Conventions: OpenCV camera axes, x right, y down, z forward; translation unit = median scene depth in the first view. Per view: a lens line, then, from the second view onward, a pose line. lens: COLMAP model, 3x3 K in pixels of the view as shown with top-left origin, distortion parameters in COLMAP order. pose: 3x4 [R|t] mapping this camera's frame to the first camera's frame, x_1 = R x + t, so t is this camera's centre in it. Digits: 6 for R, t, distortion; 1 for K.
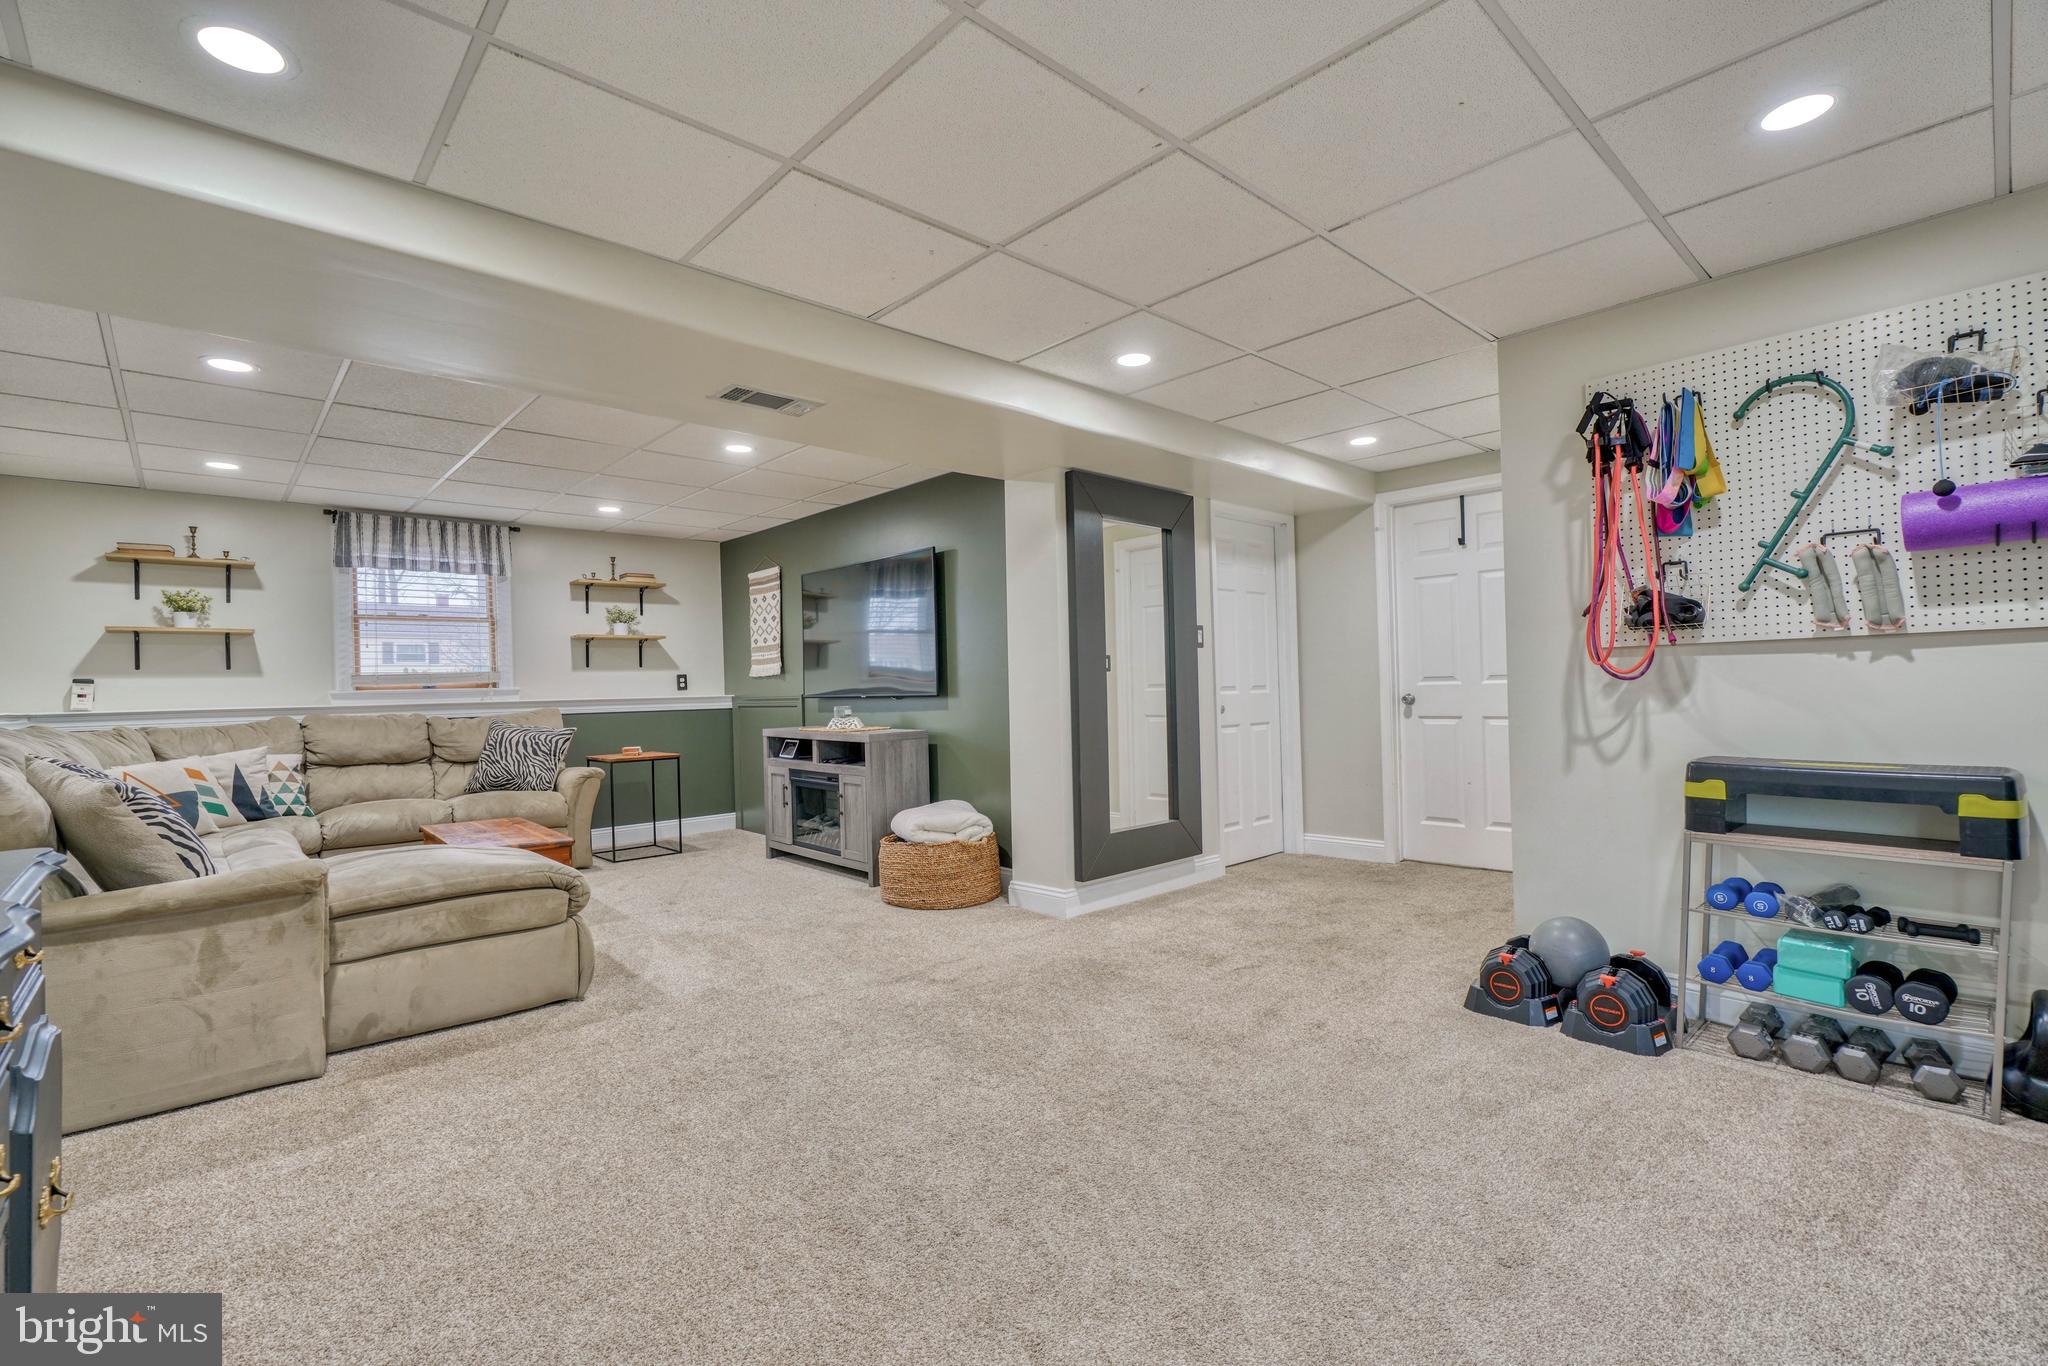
lens RADIAL K [[933.9, 0, 1024.0], [0, 933.9, 683.0], [0, 0, 1]] dist [-0.002578, -0.000014]
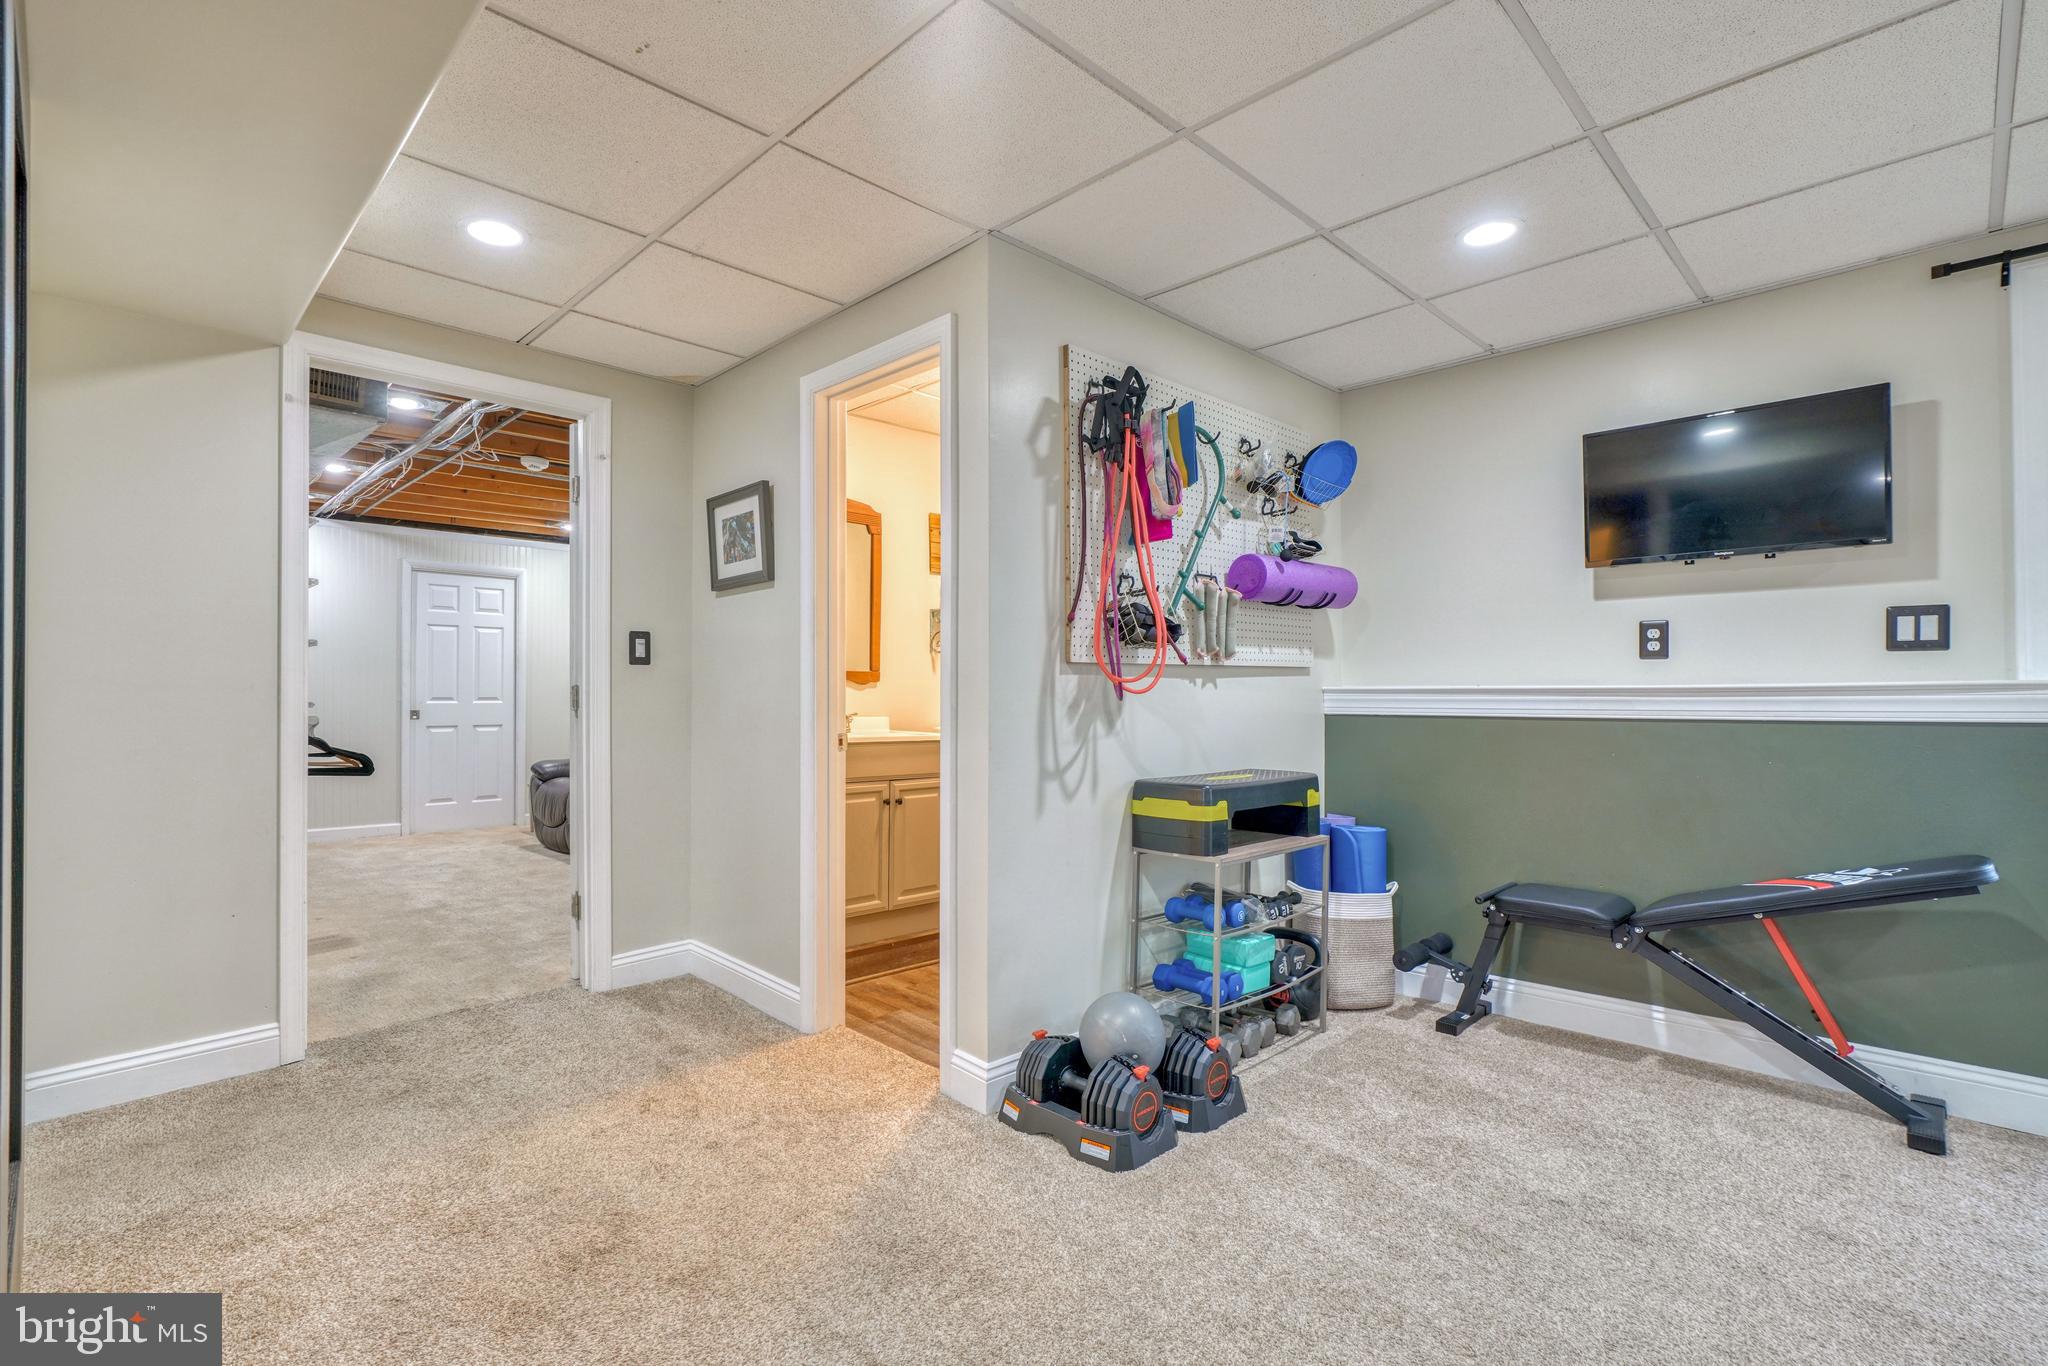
lens RADIAL K [[940.7, 0, 1005.4], [0, 940.7, 680.7], [0, 0, 1]] dist [-0.008738, 0.001042]
pose [[-0.029946, 0.034824, 0.998945, -0.127768], [-0.000053, 0.999393, -0.034841, 0.004755], [-0.999552, -0.001097, -0.029926, 0.605049]]
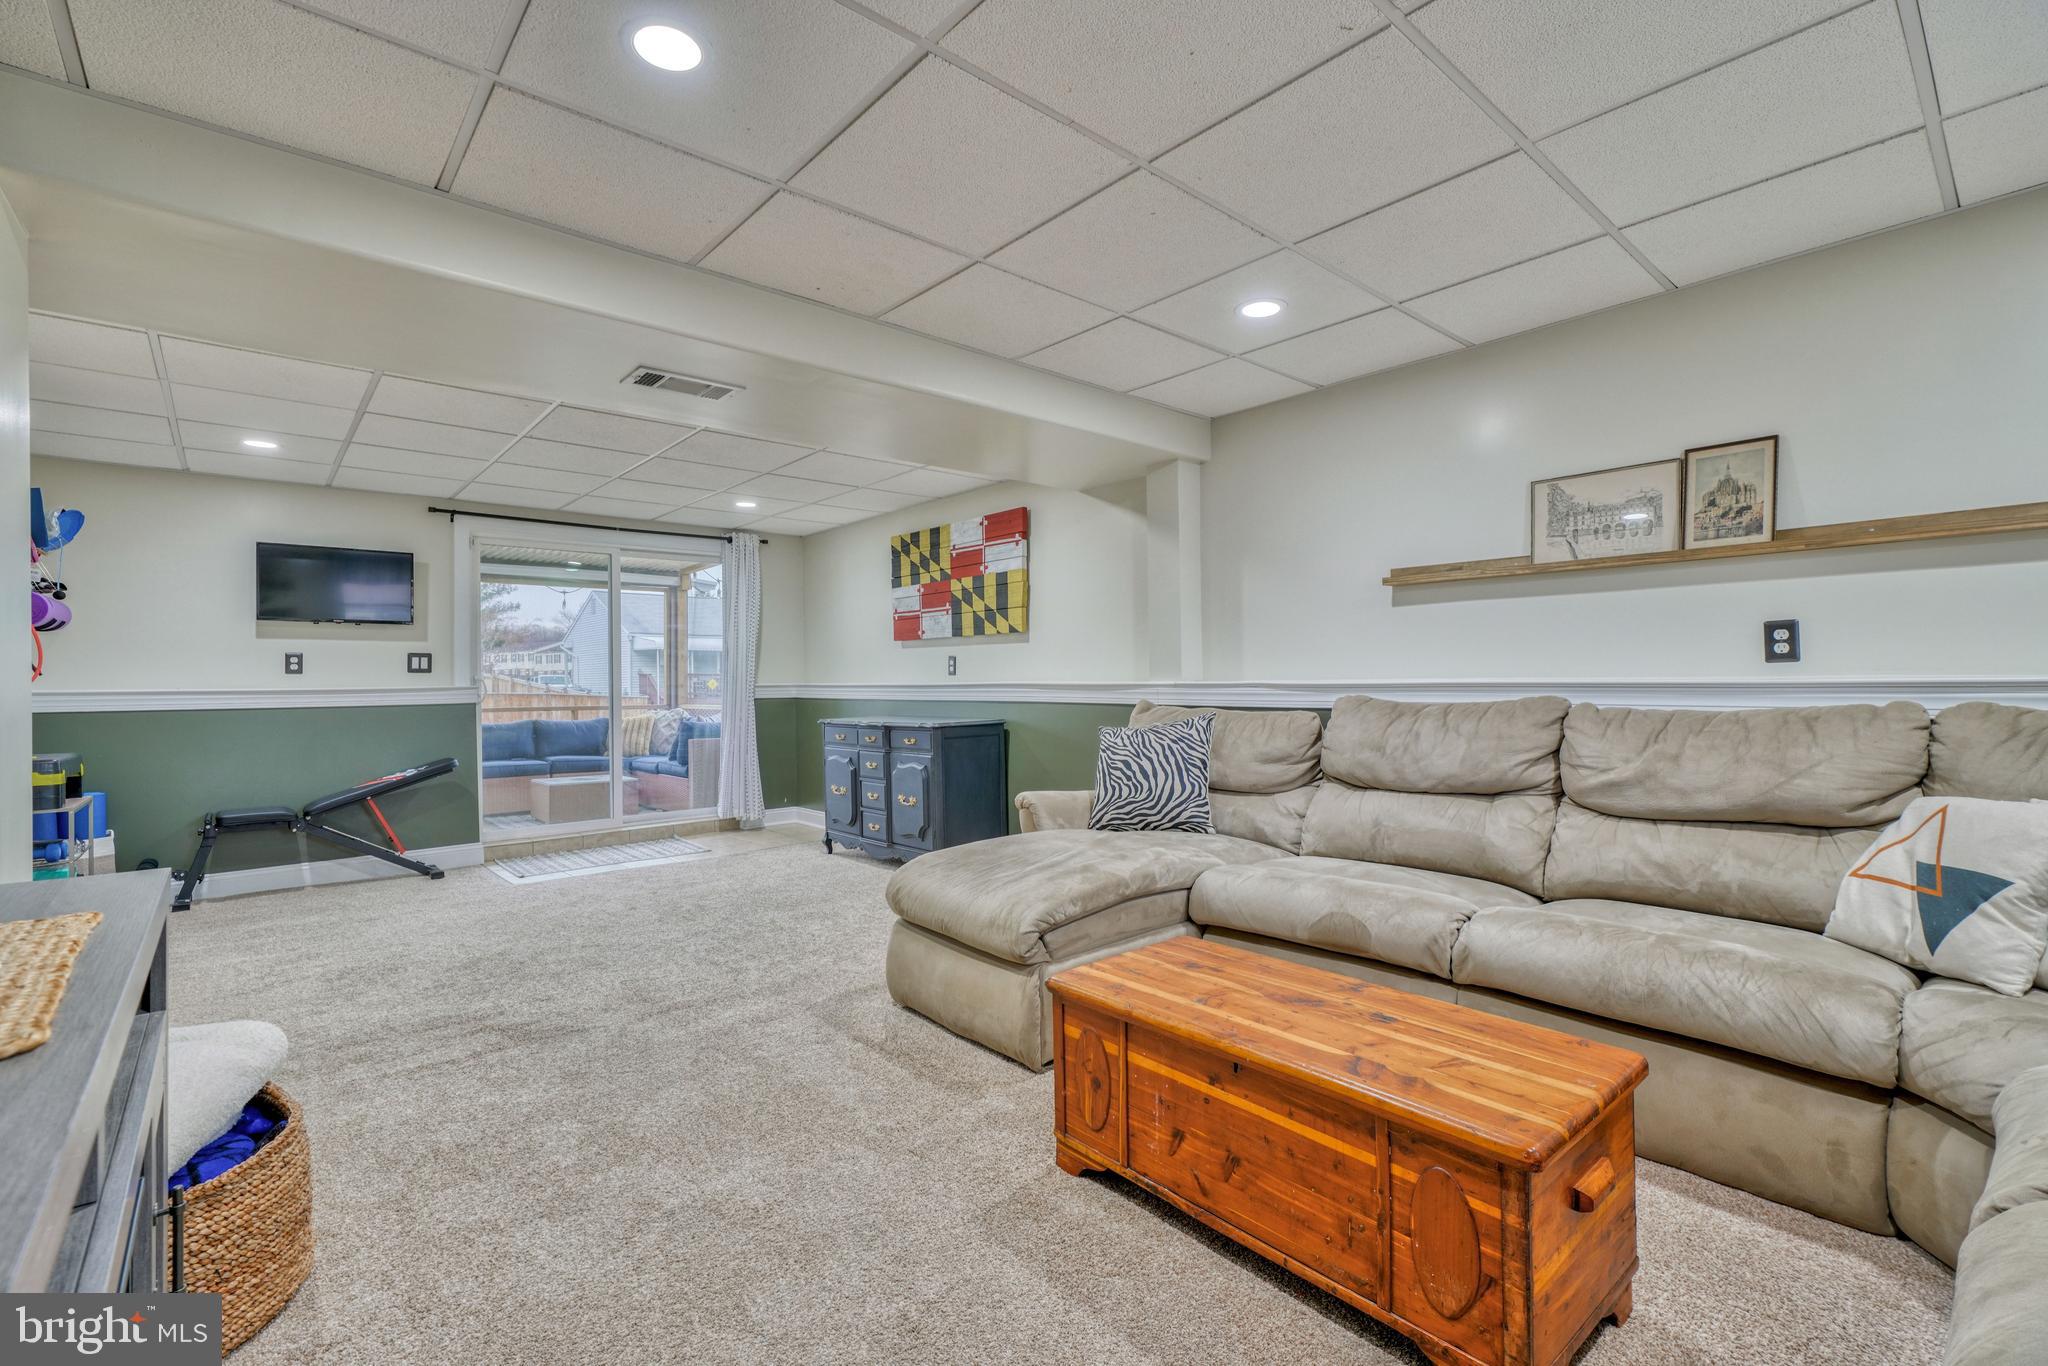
lens RADIAL K [[907.7, 0, 1013.5], [0, 907.7, 680.4], [0, 0, 1]] dist [-0.009072, 0.000317]
pose [[-0.998921, 0.034348, 0.031269, -0.372511], [0.034109, 0.999385, -0.008156, 0.012759], [-0.031530, -0.007081, -0.999478, 1.128159]]
